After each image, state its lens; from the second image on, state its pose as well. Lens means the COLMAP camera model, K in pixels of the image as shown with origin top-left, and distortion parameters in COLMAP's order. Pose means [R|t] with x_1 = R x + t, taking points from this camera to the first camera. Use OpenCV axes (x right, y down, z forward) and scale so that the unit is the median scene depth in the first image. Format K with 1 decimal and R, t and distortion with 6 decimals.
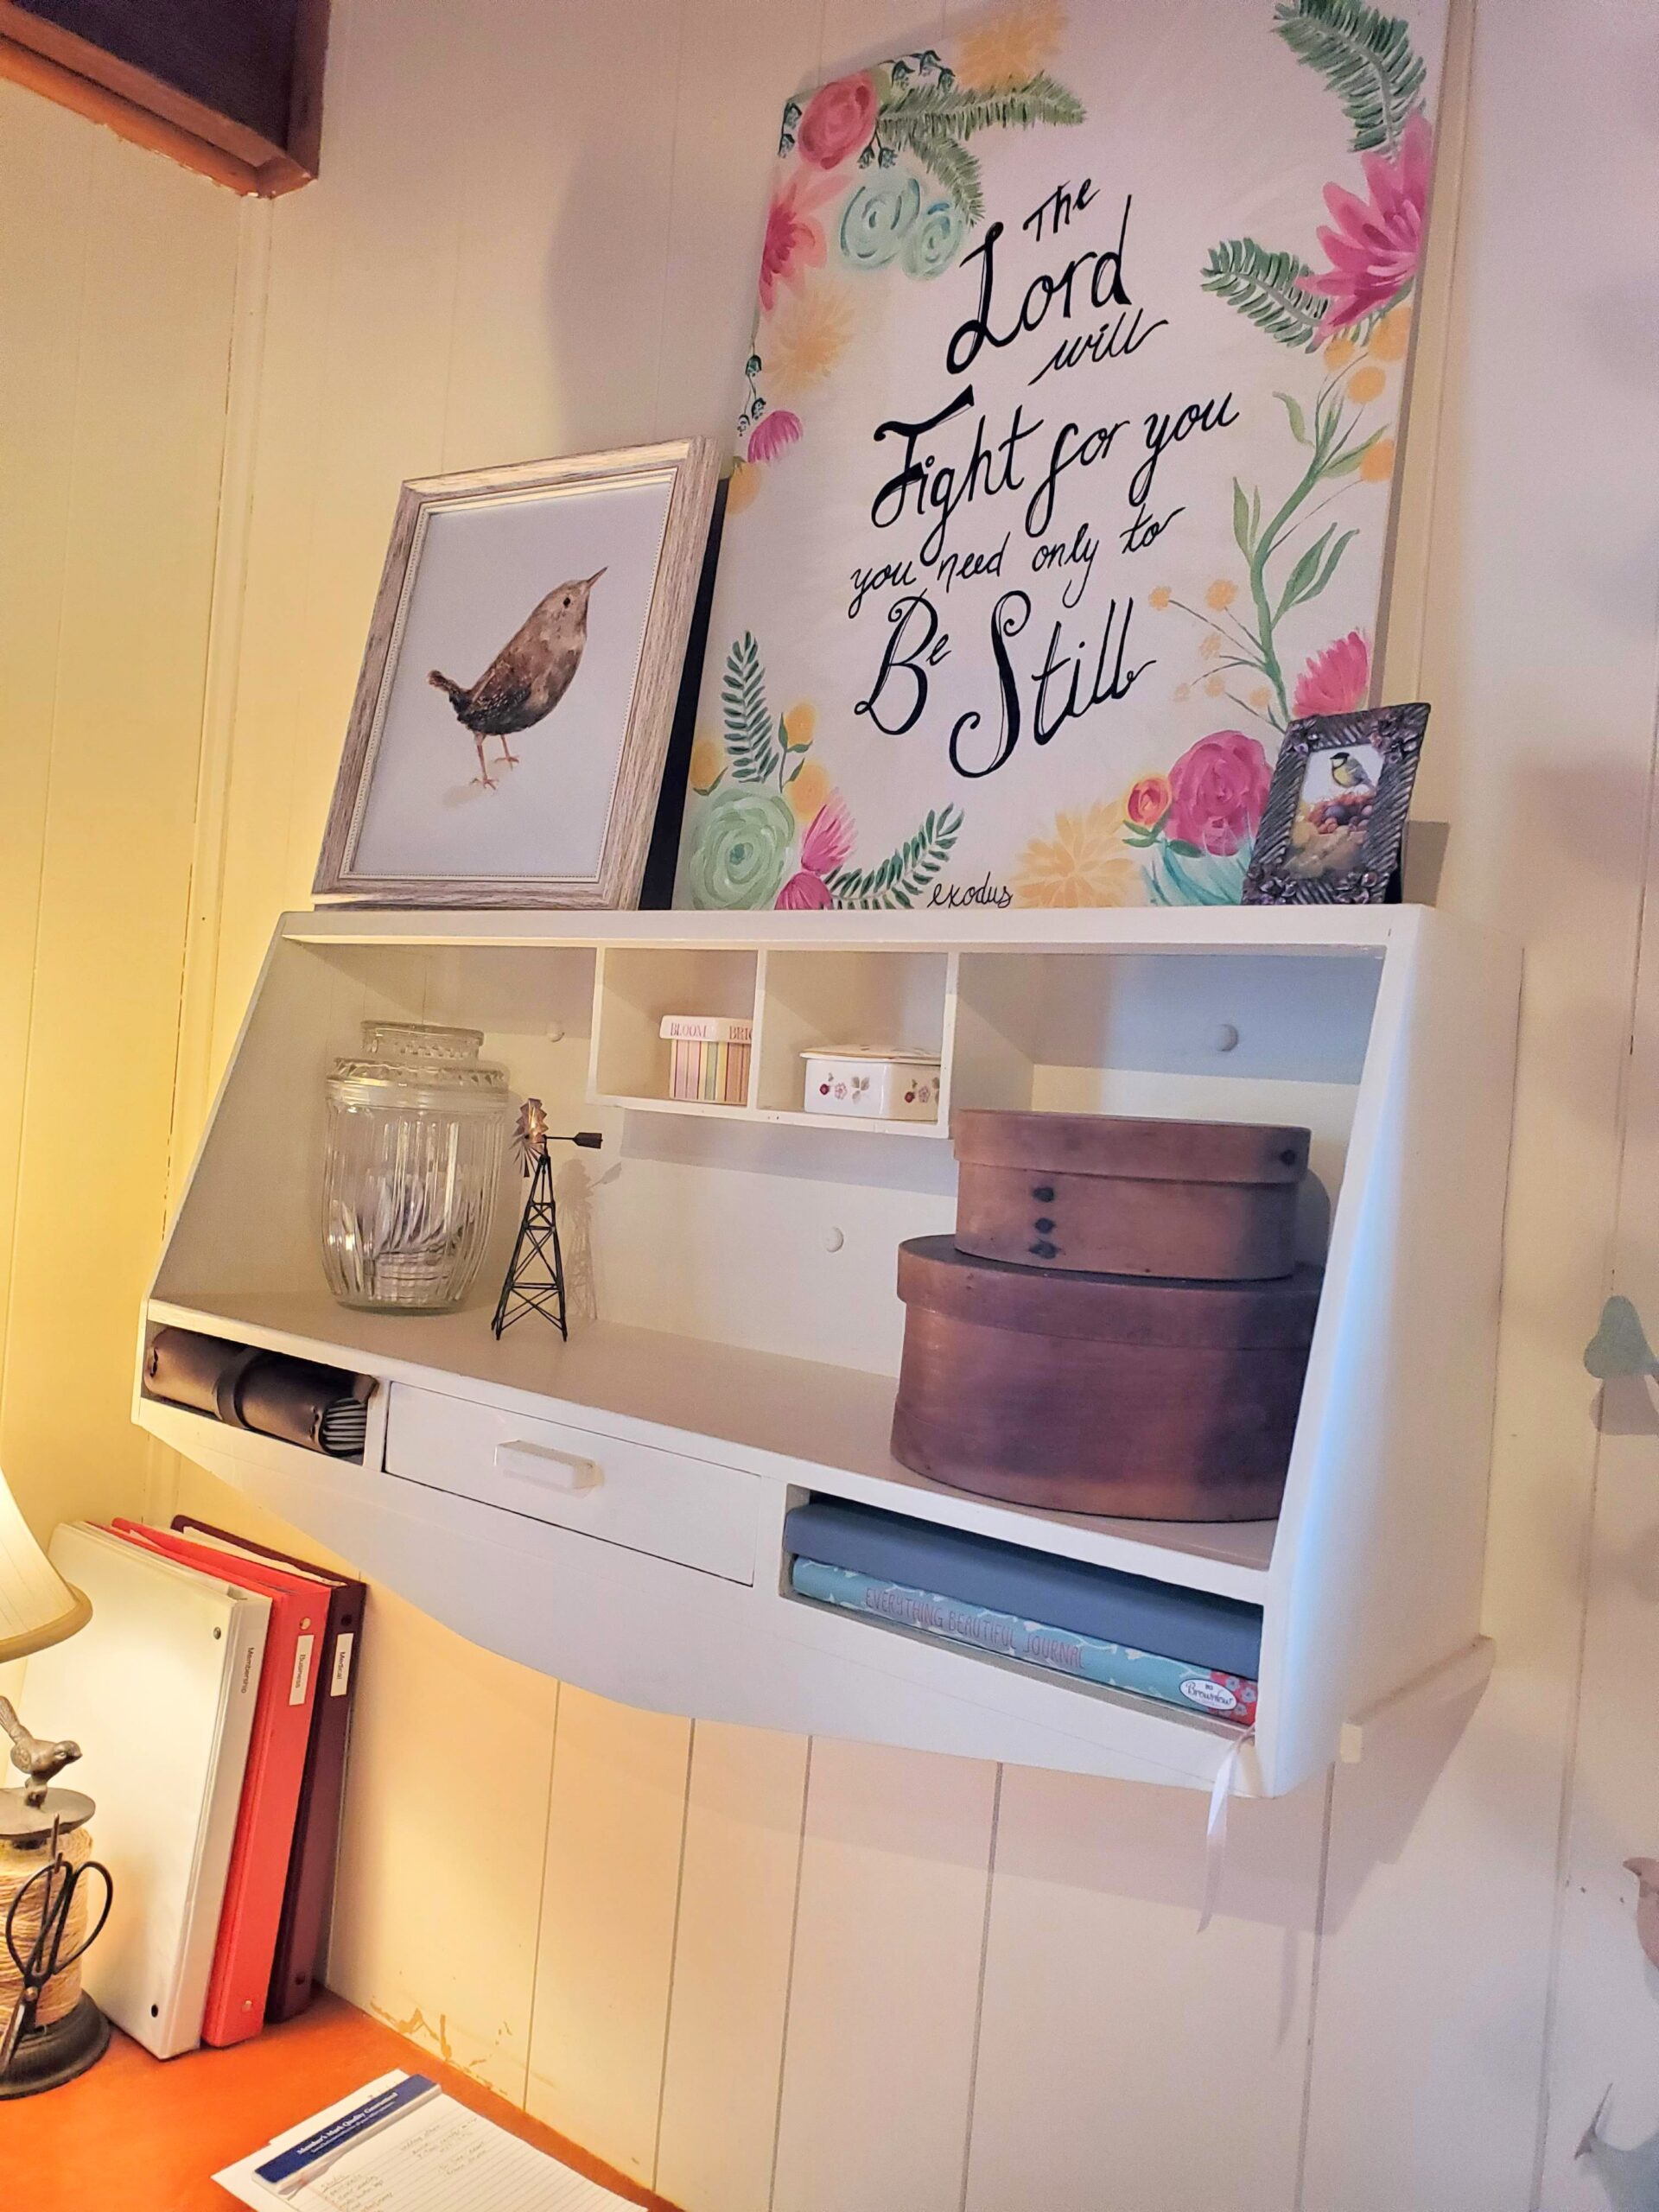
lens RADIAL K [[1701.0, 0, 829.5], [0, 1701.0, 1106.0], [0, 0, 1]] dist [0.021641, -0.029165]
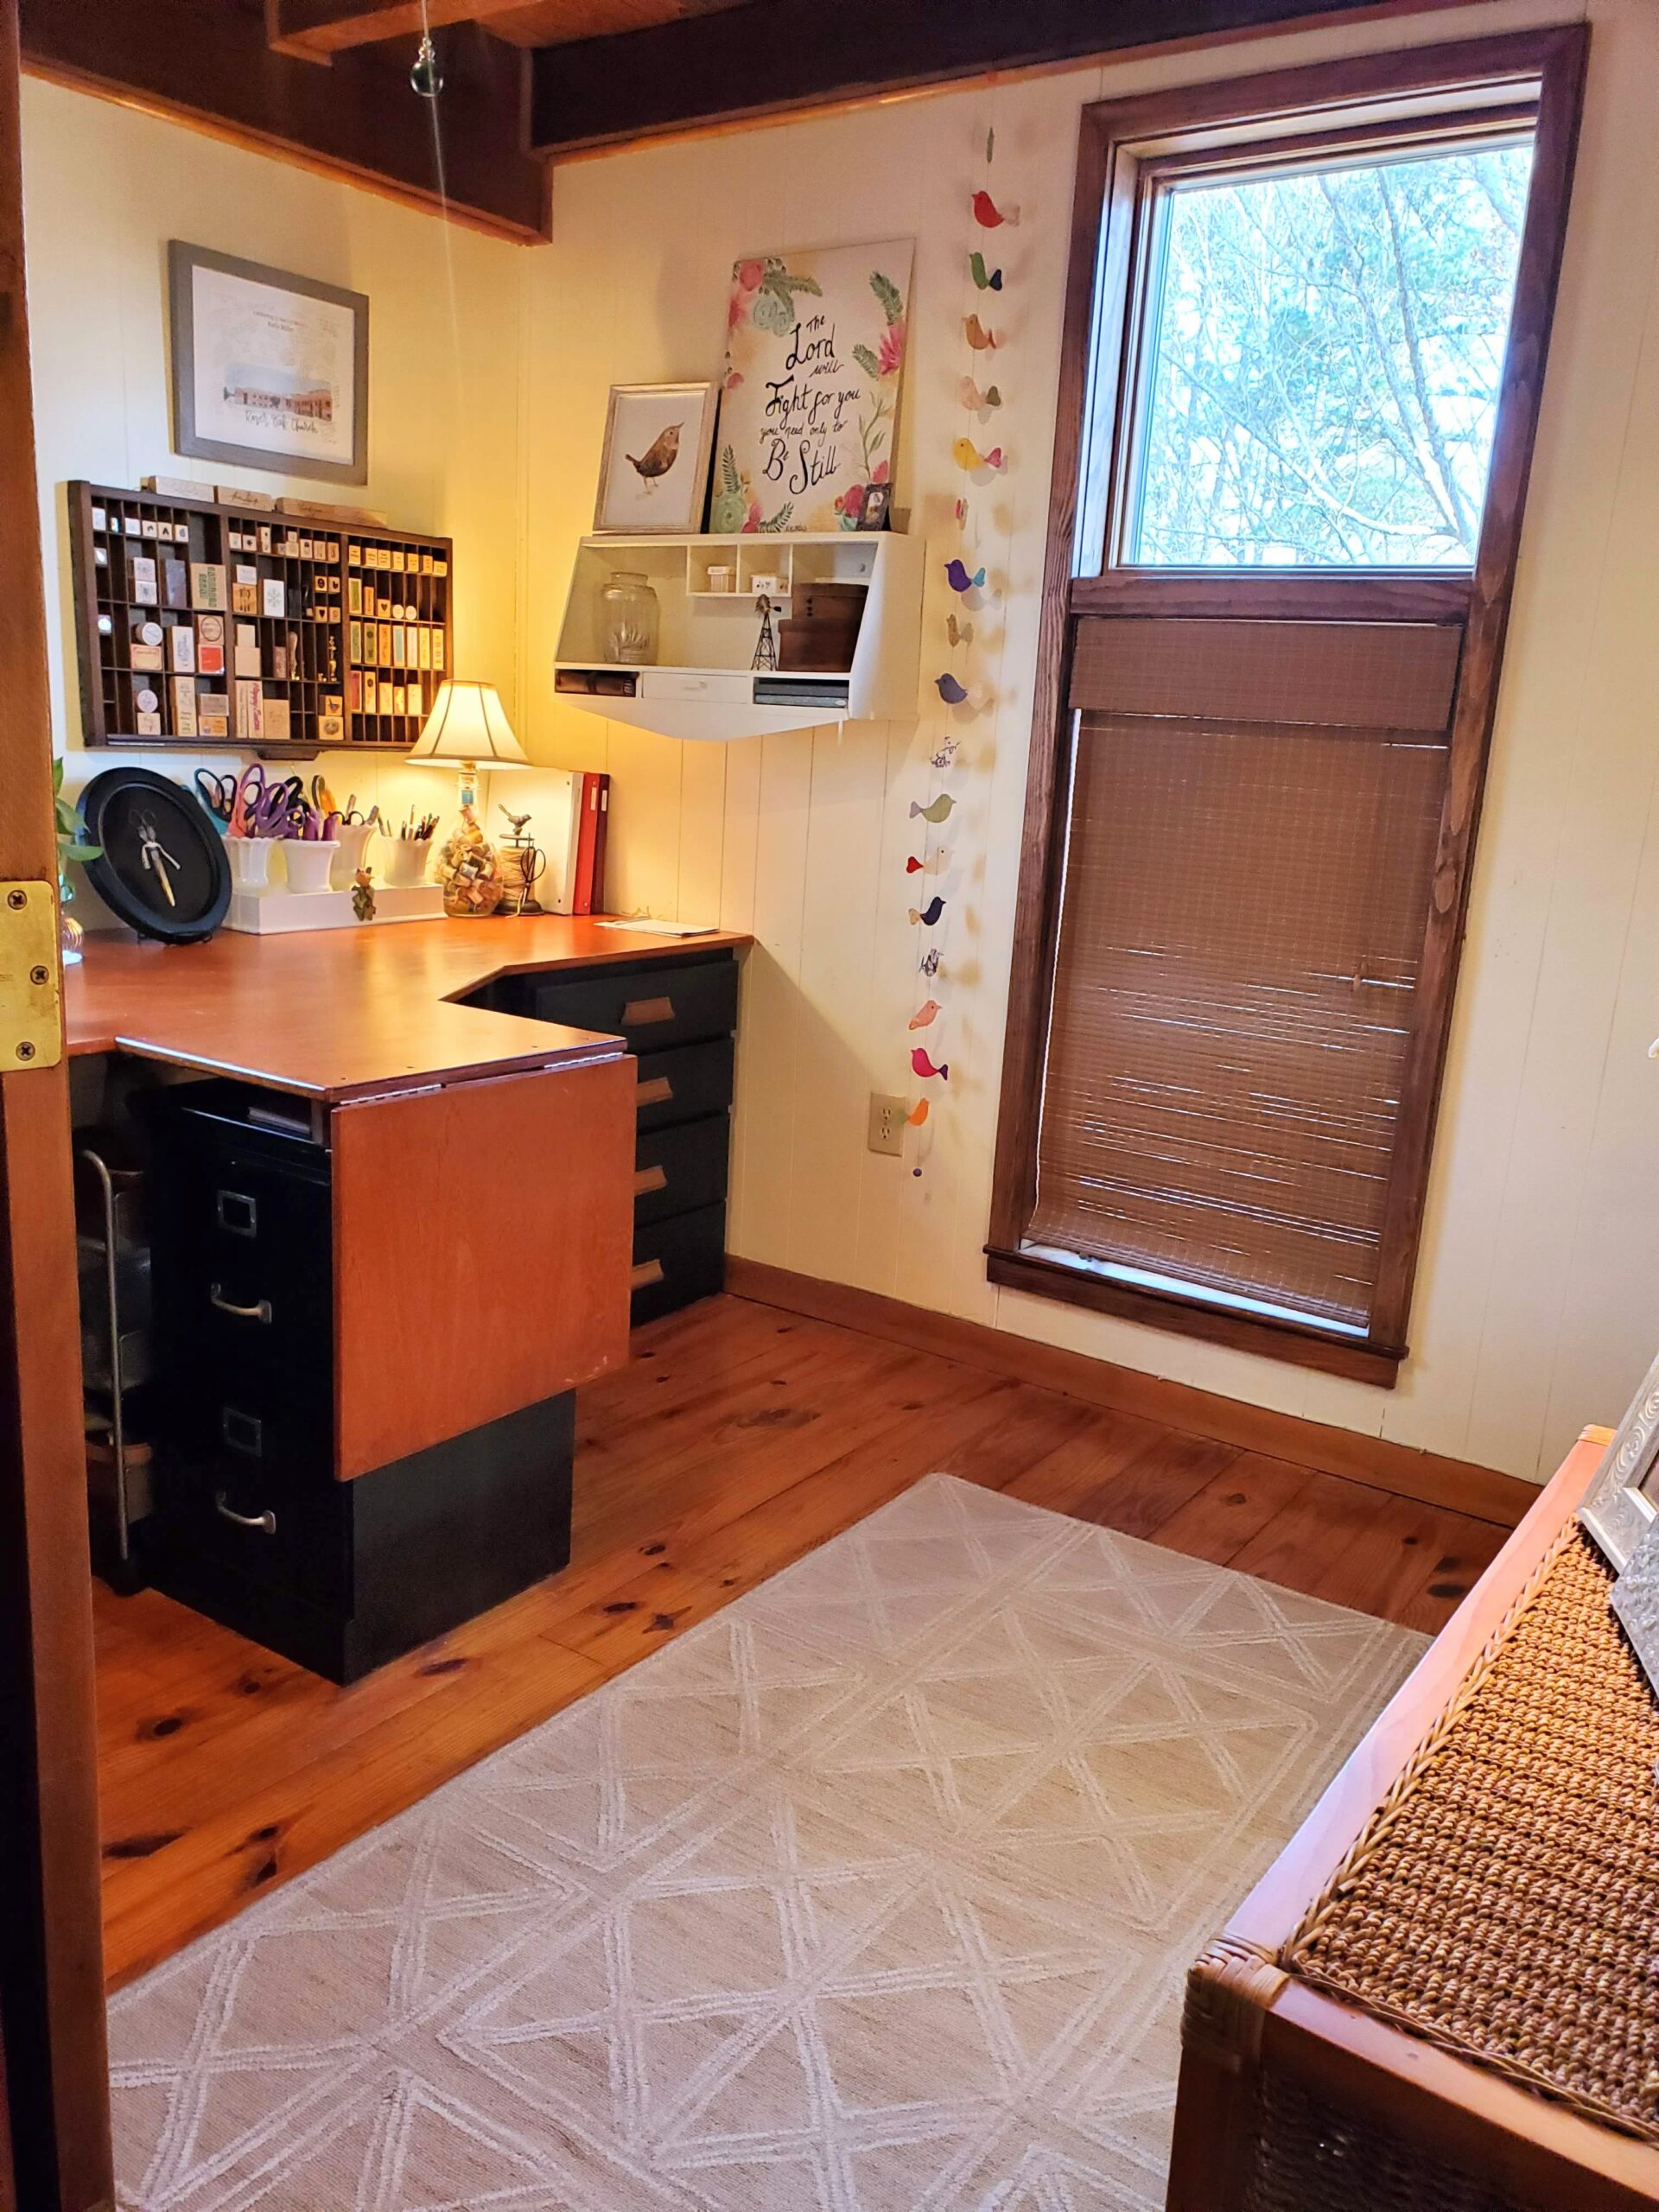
lens RADIAL K [[1701.0, 0, 829.5], [0, 1701.0, 1106.0], [0, 0, 1]] dist [0.021641, -0.029165]
pose [[0.998590, -0.034012, 0.040746, -0.034111], [0.024291, 0.975440, 0.218923, 0.264250], [-0.047192, -0.217625, 0.974891, -2.623348]]
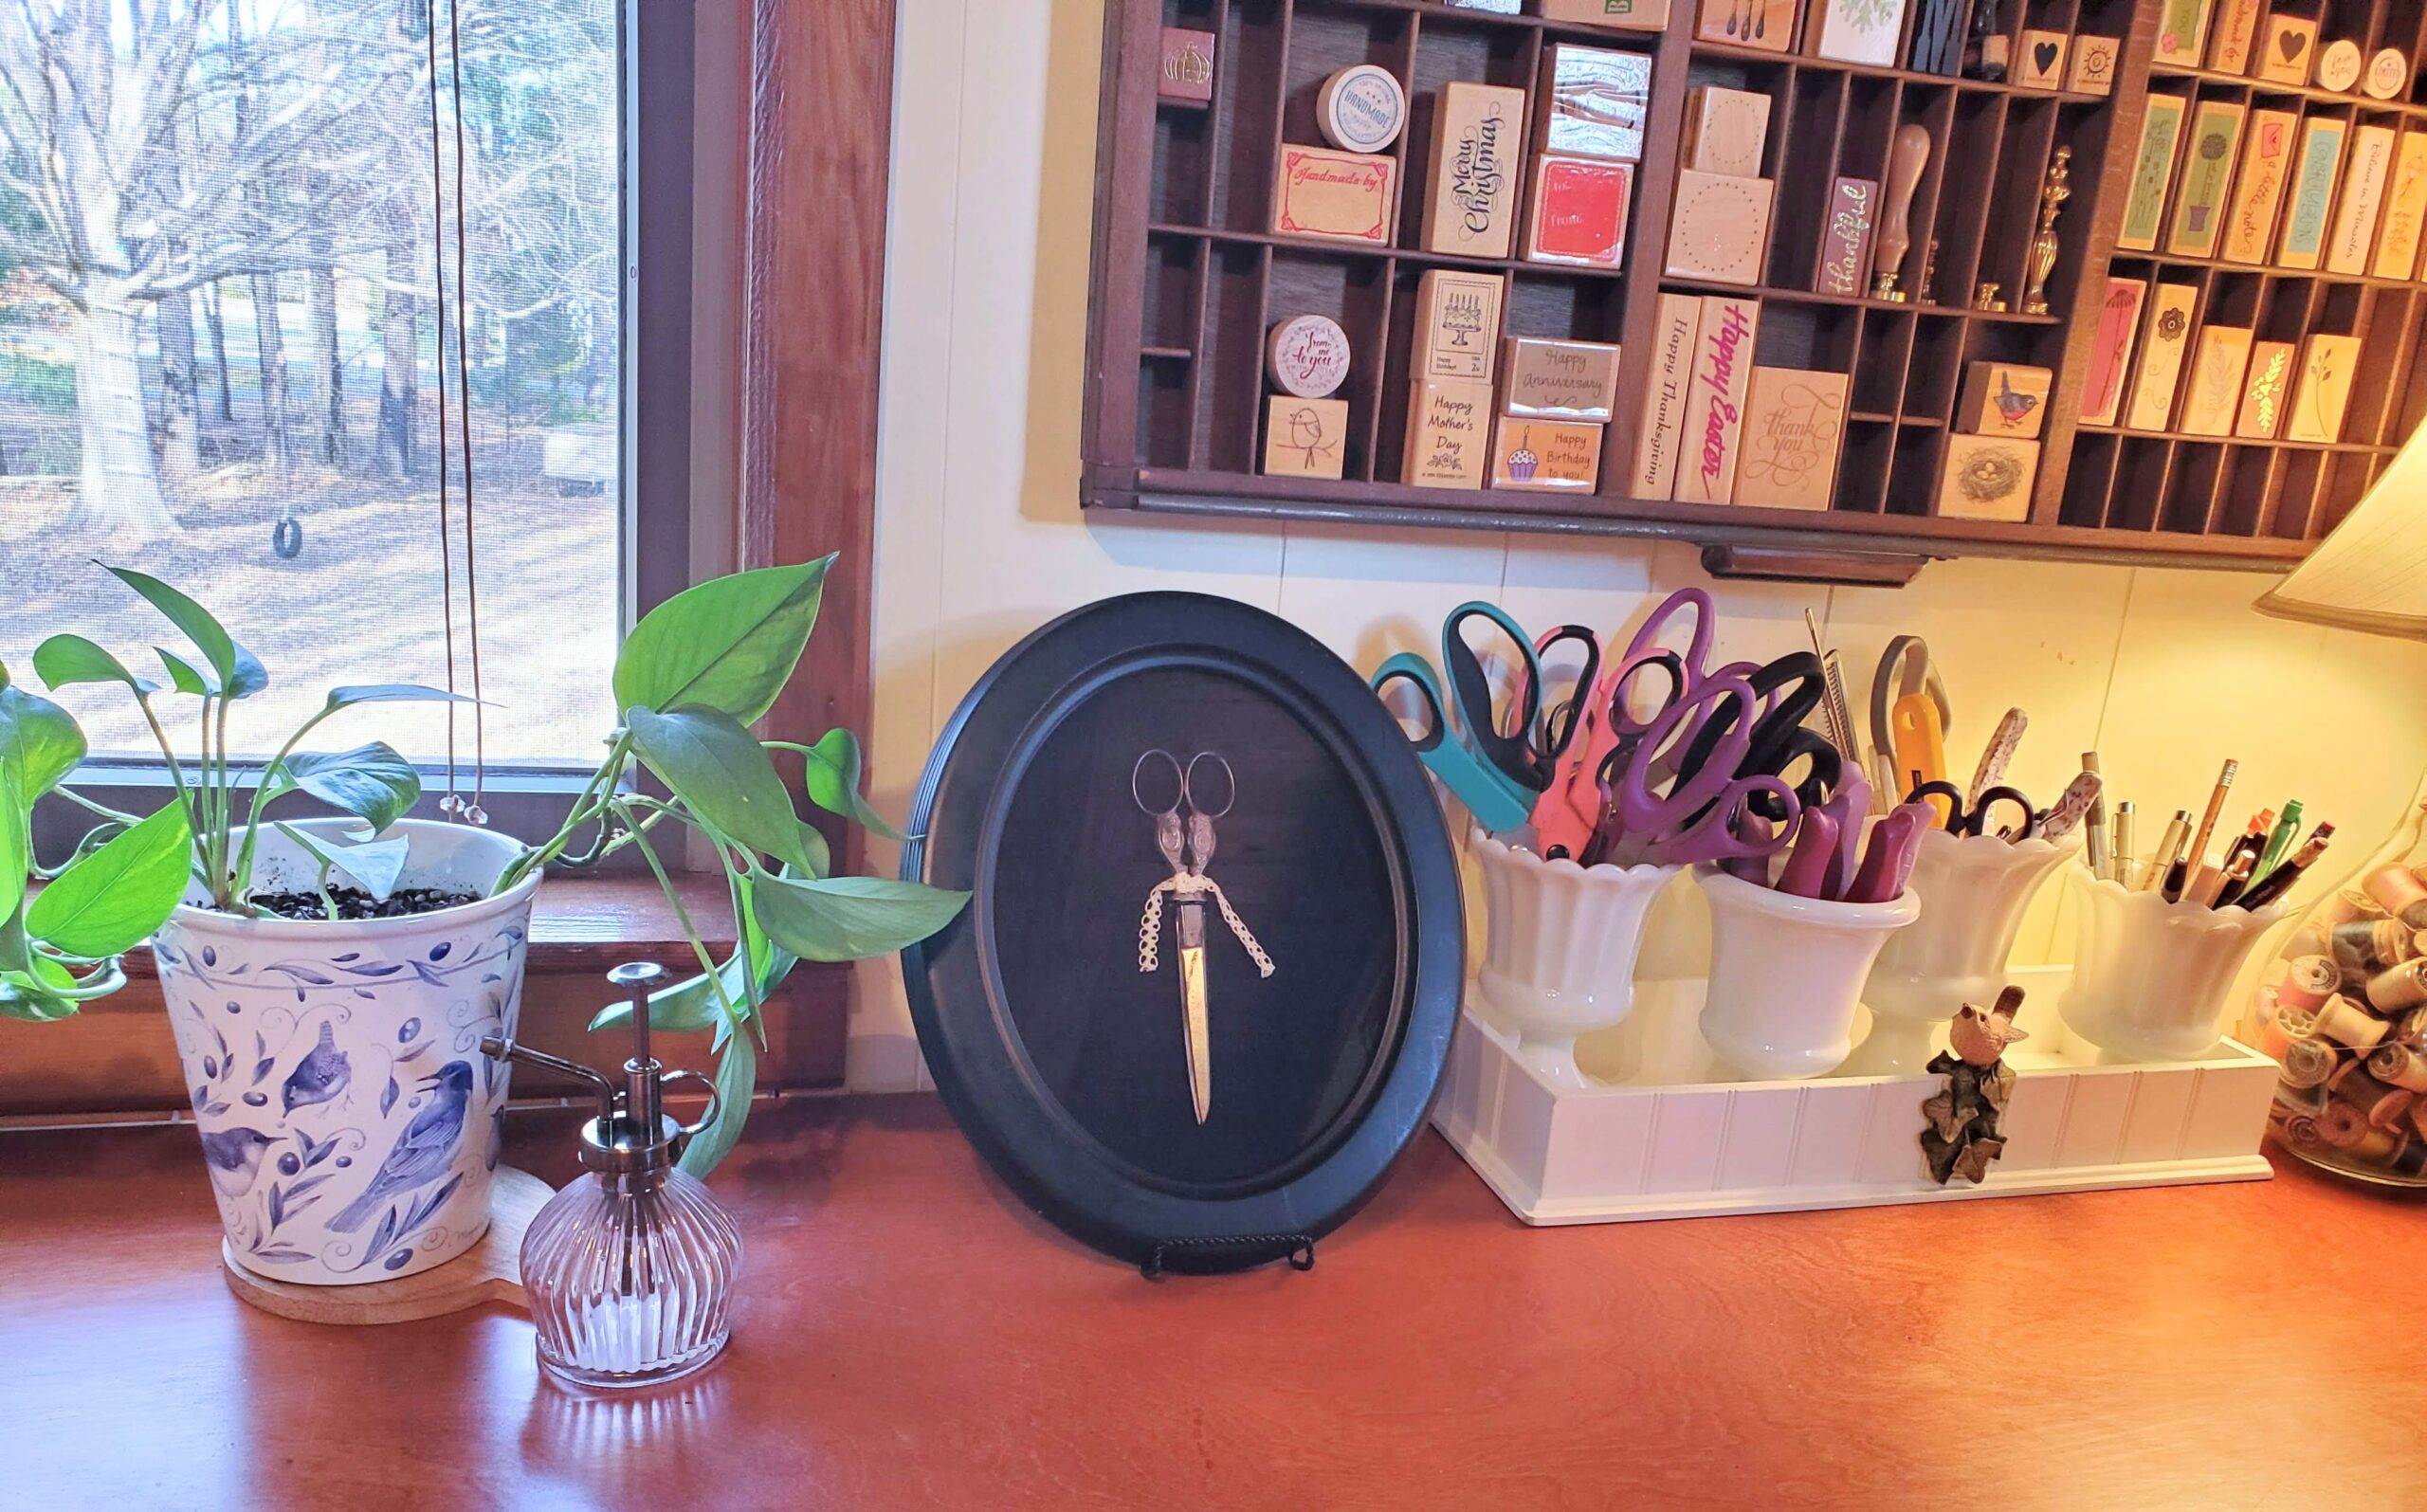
lens RADIAL K [[1832.3, 0, 1219.8], [0, 1832.3, 899.2], [0, 0, 1]] dist [-0.005033, -0.000042]
pose [[0.792936, 0.172702, -0.584317, -0.567665], [-0.025129, 0.967443, 0.251839, 0.229157], [0.608786, -0.185009, 0.771460, -0.172569]]
